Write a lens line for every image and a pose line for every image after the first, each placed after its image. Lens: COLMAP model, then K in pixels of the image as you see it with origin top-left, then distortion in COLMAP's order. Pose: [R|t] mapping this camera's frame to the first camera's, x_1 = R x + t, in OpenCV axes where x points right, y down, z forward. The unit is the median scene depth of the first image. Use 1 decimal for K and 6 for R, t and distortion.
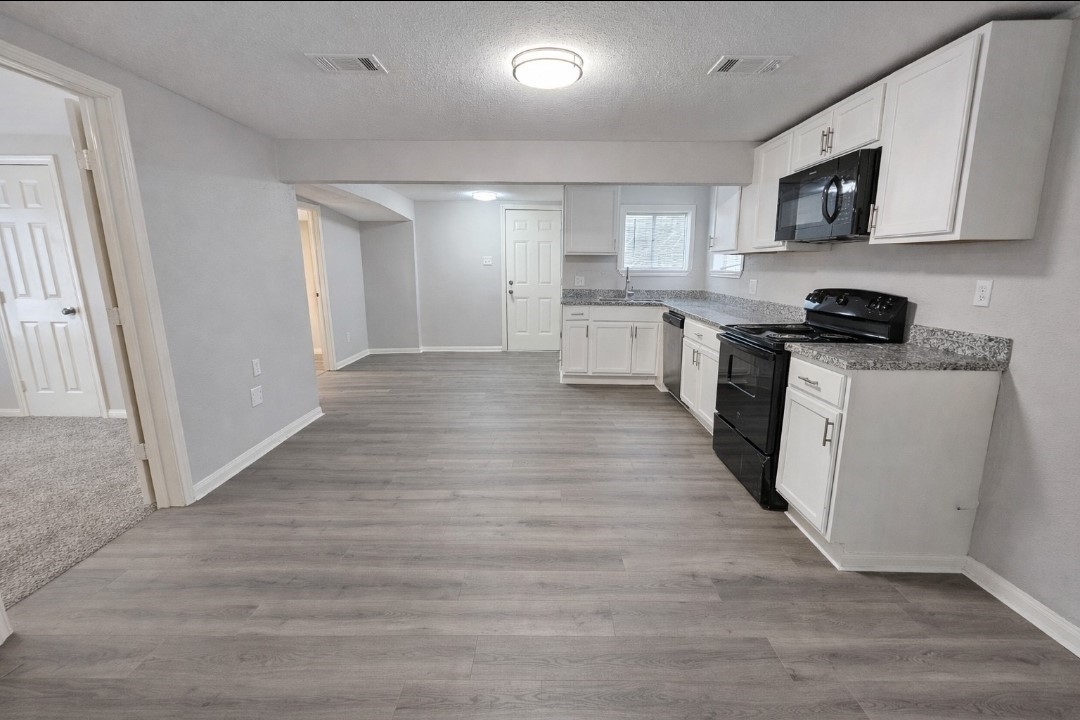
lens RADIAL K [[450.1, 0, 540.0], [0, 450.1, 360.0], [0, 0, 1]] dist [-0.047524, -0.000137]
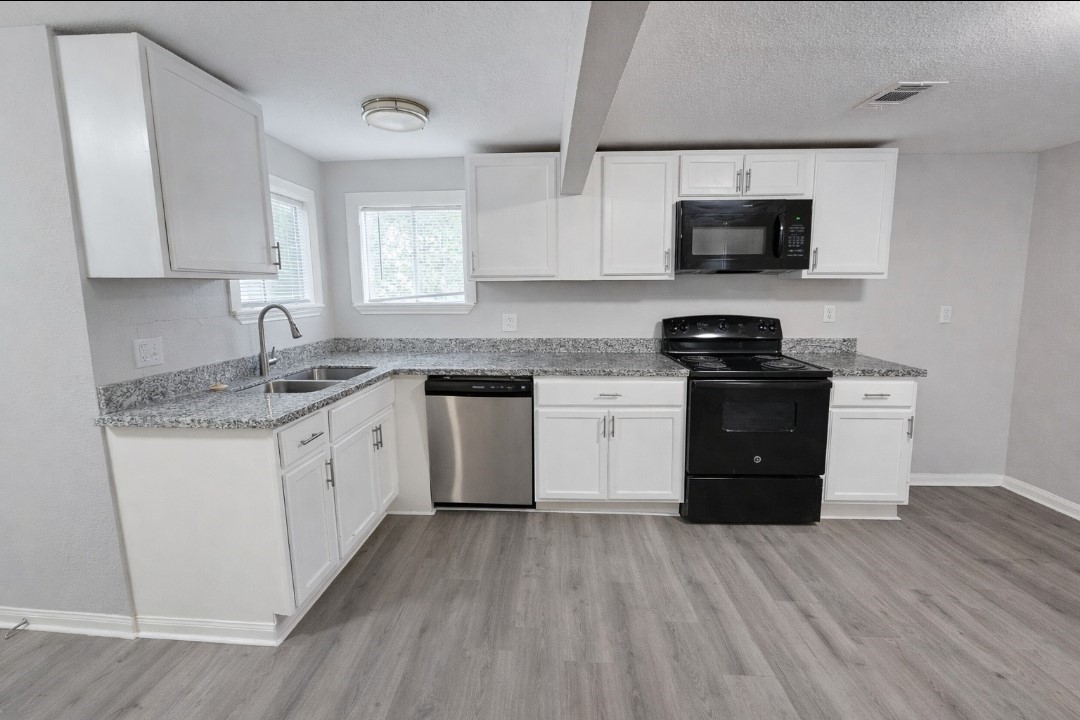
lens RADIAL K [[450.1, 0, 540.0], [0, 450.1, 360.0], [0, 0, 1]] dist [-0.047524, -0.000137]
pose [[0.034973, -0.169403, 0.984926, -0.520670], [0.201770, 0.966431, 0.159057, -0.378515], [-0.978808, 0.193166, 0.067980, 1.609918]]
